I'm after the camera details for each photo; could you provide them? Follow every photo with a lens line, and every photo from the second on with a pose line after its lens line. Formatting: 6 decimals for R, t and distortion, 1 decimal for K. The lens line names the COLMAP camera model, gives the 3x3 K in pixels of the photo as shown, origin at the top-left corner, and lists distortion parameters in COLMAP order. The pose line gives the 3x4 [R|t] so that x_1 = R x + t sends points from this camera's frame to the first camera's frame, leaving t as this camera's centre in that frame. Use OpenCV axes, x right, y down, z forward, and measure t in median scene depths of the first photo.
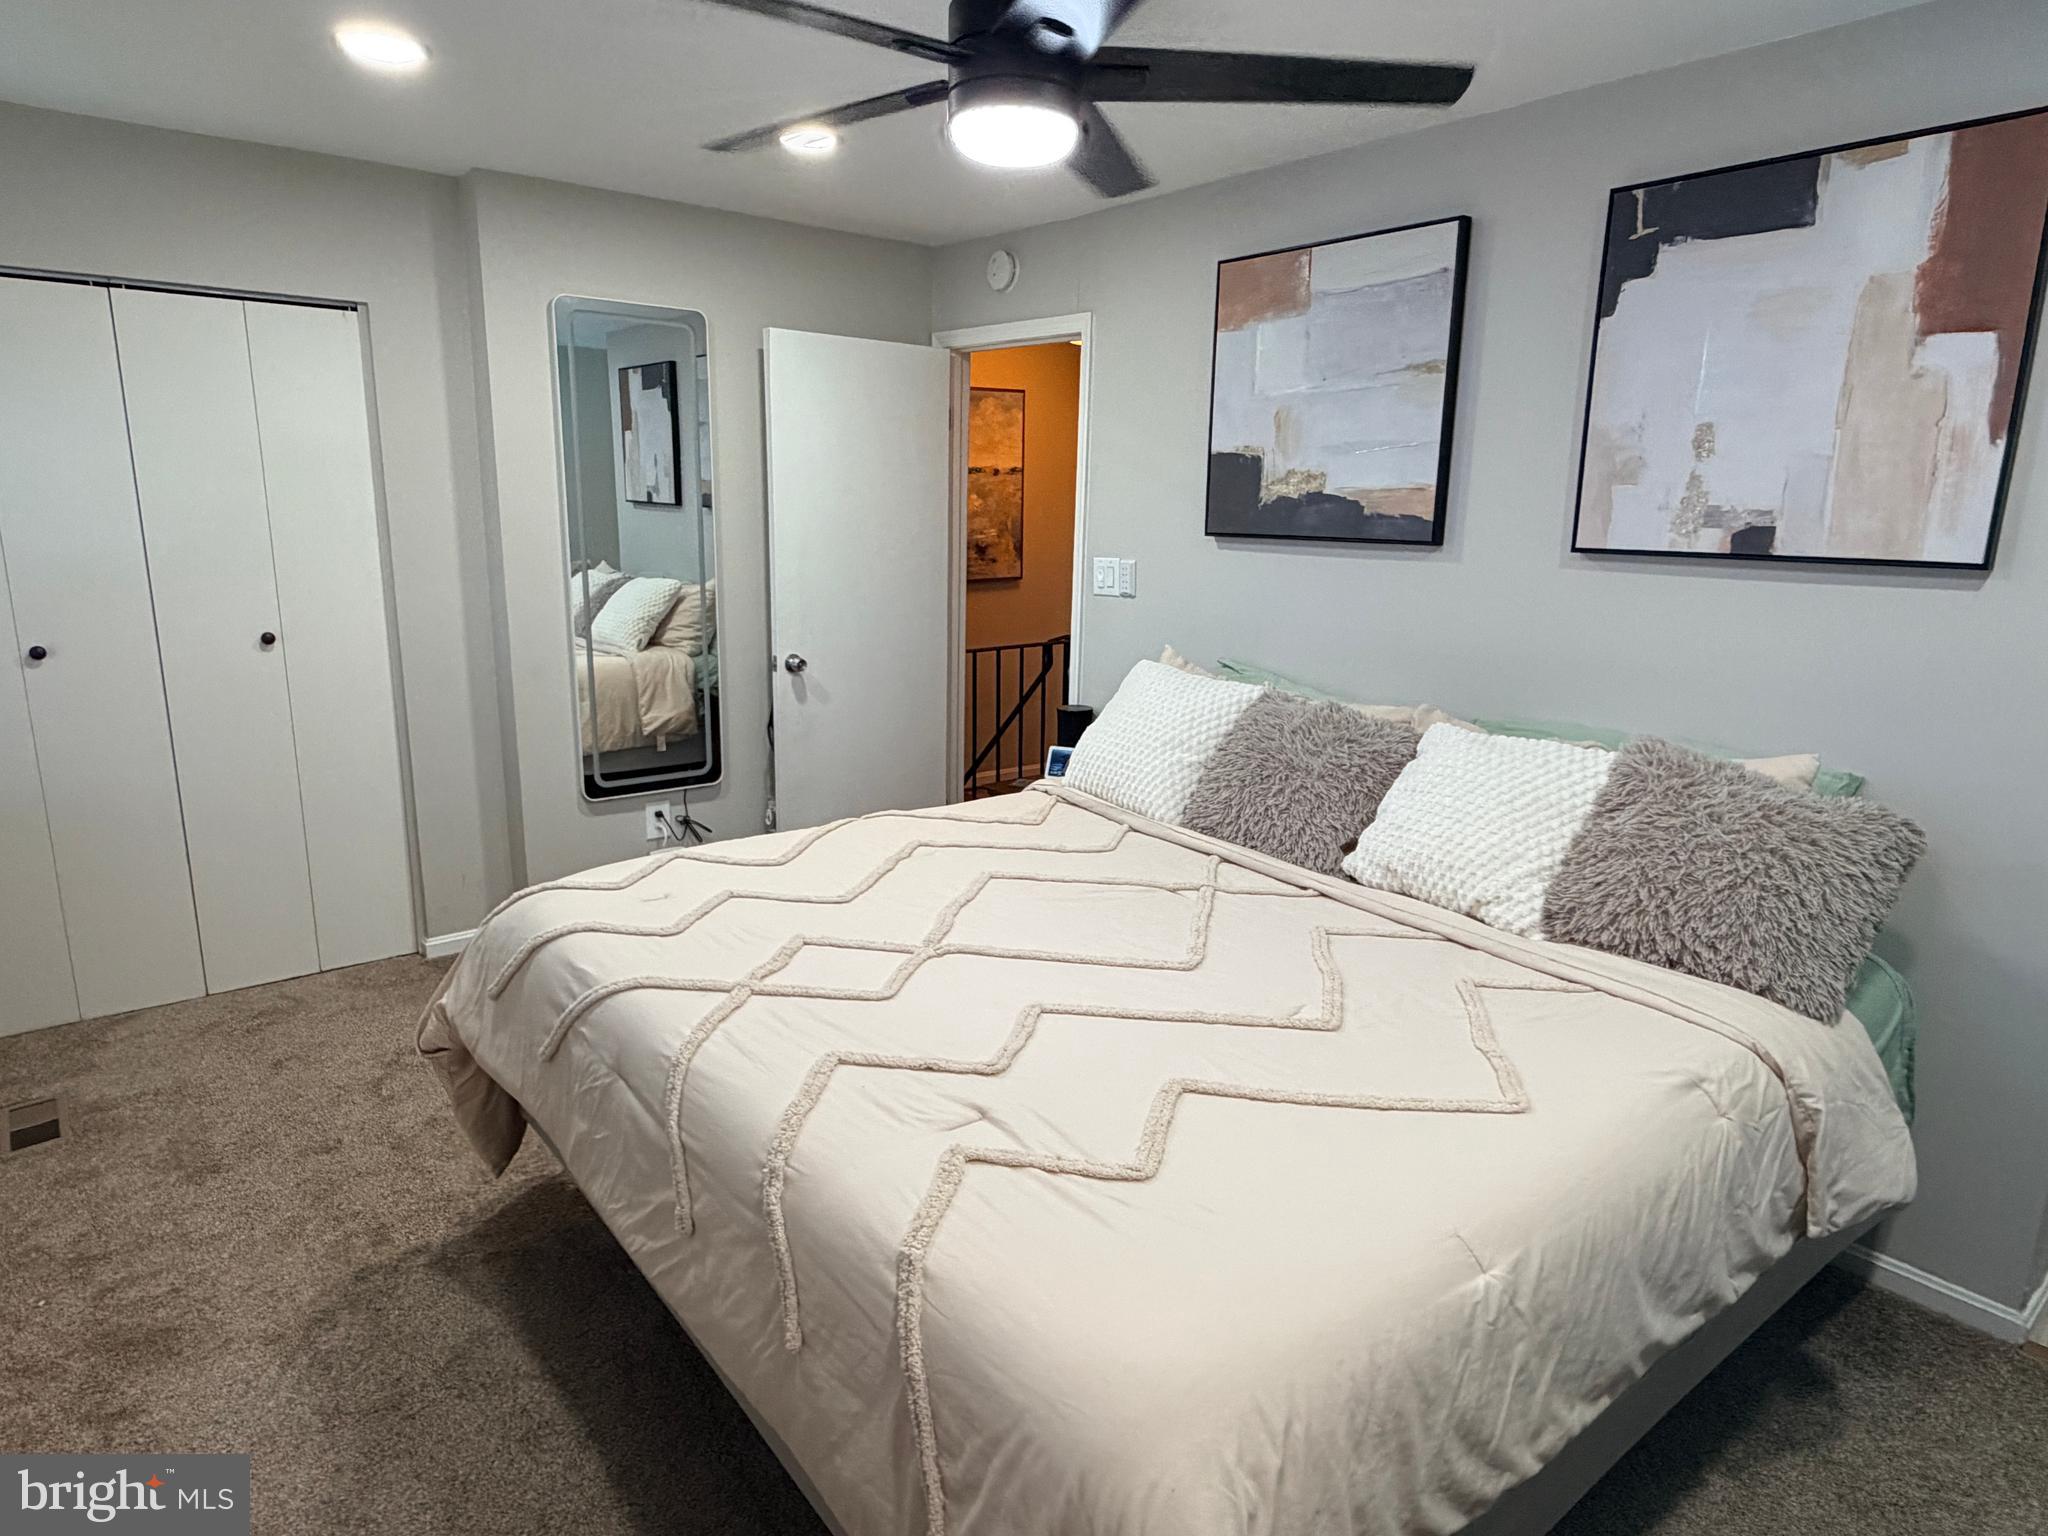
lens RADIAL K [[1197.0, 0, 1021.2], [0, 1197.0, 763.9], [0, 0, 1]] dist [-0.002724, 0.000598]
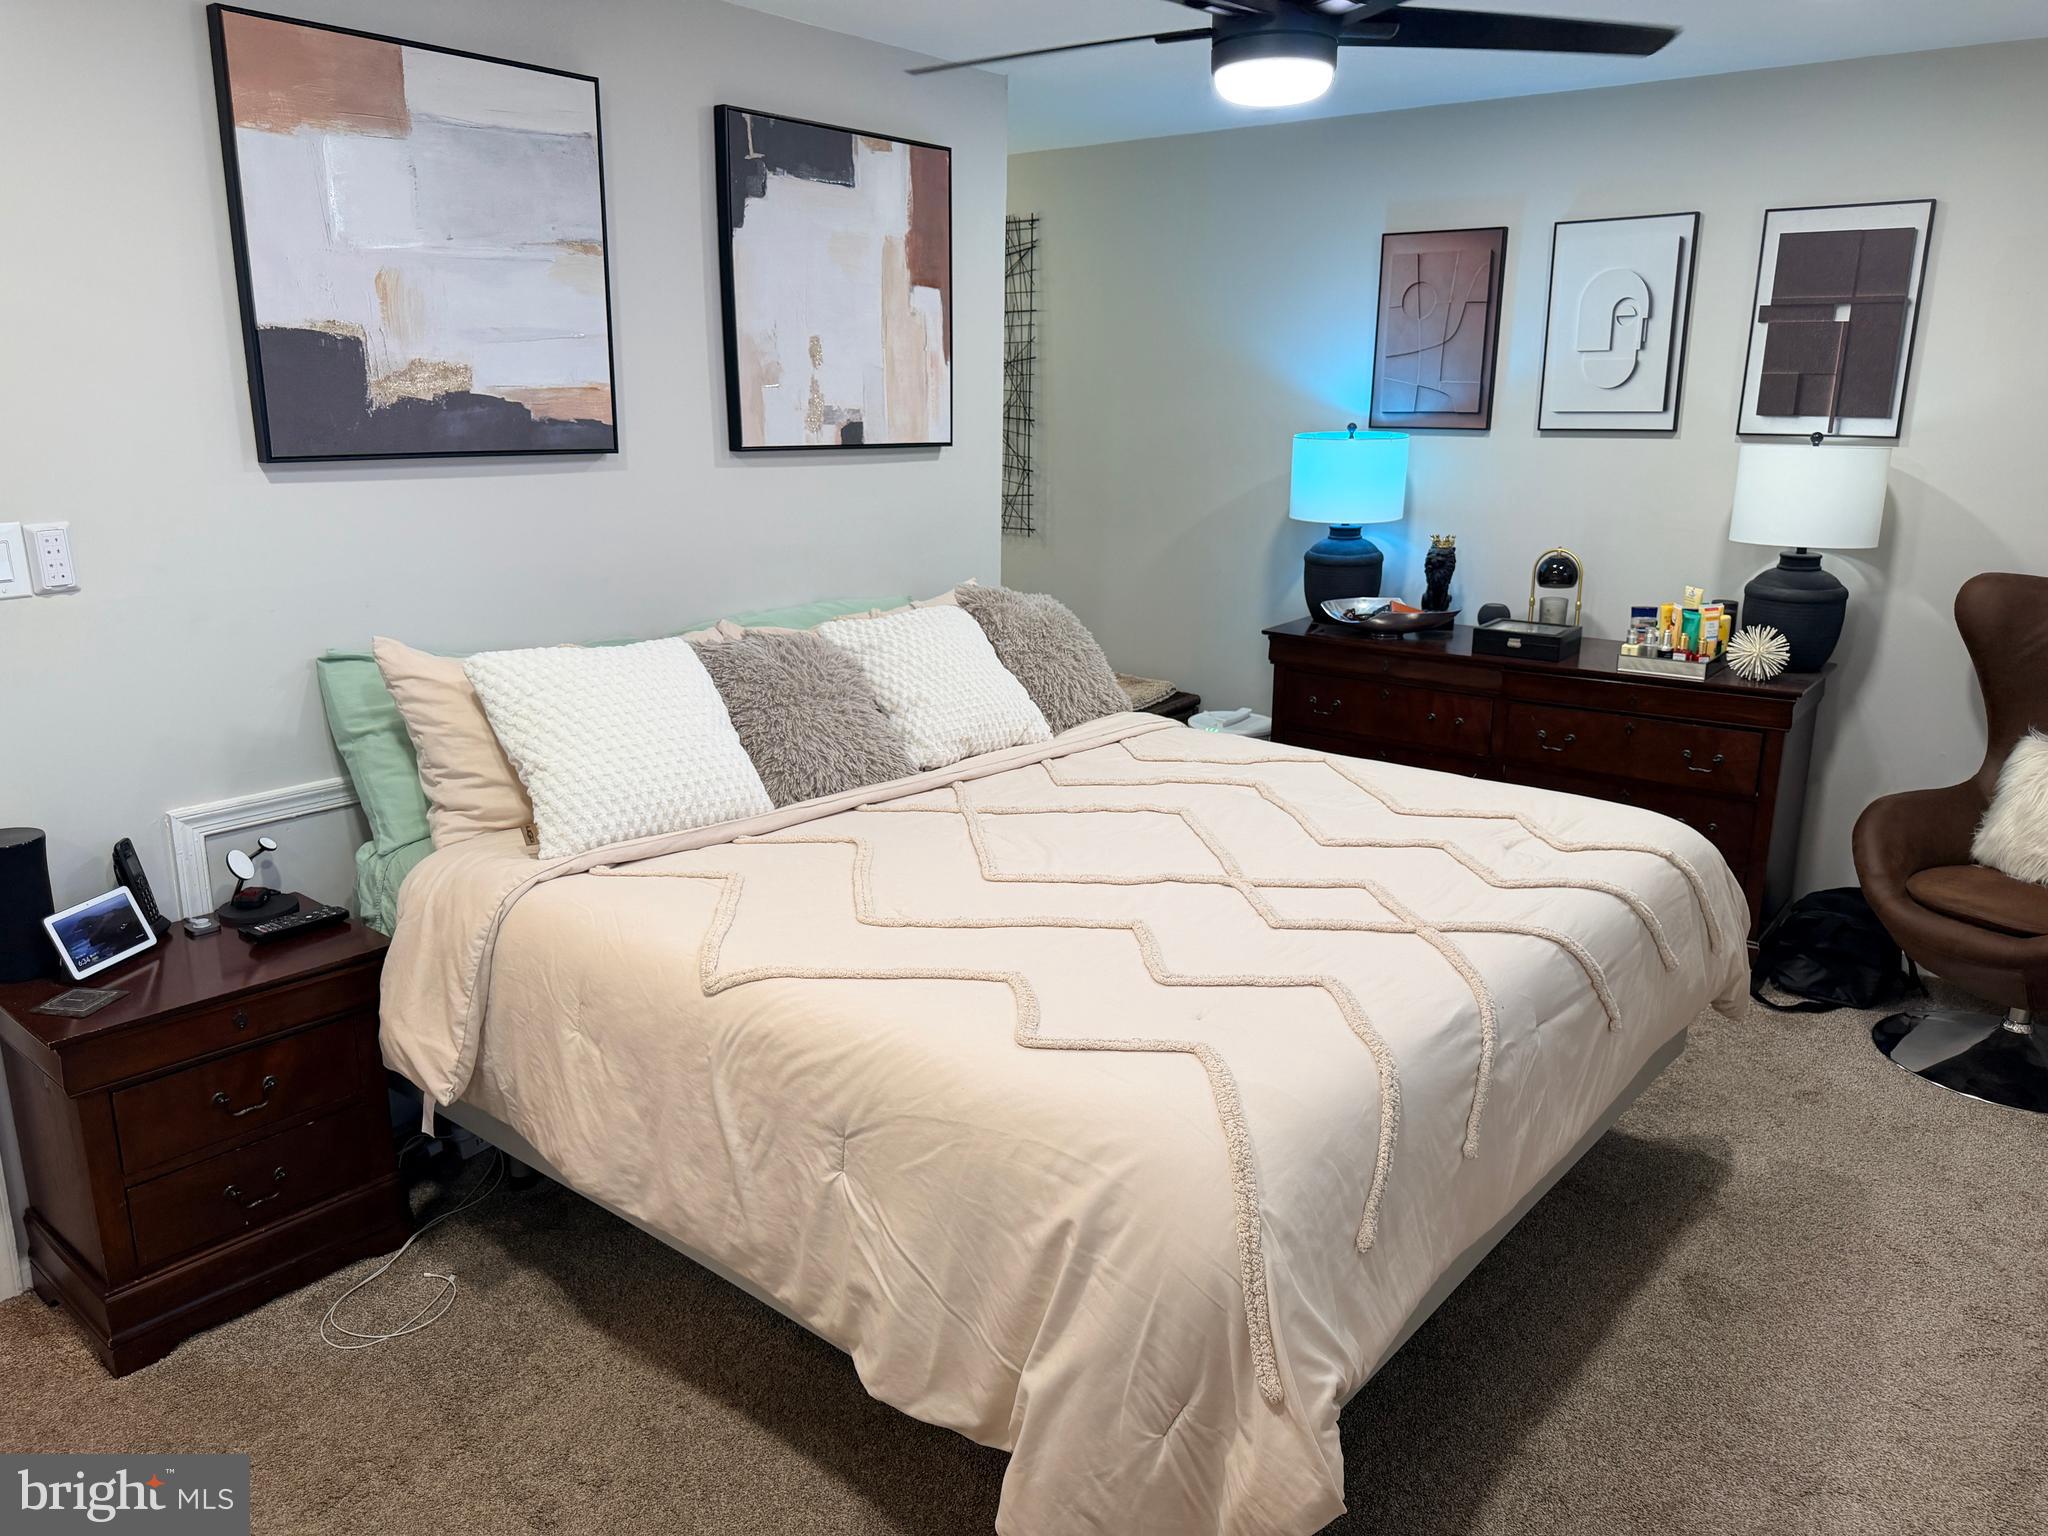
lens RADIAL K [[1448.0, 0, 1020.8], [0, 1448.0, 763.6], [0, 0, 1]] dist [-0.000506, -0.014525]
pose [[-0.177920, -0.251049, 0.951482, -0.812473], [0.202296, 0.936926, 0.285037, -0.220753], [-0.963027, 0.243194, -0.115912, 0.927143]]
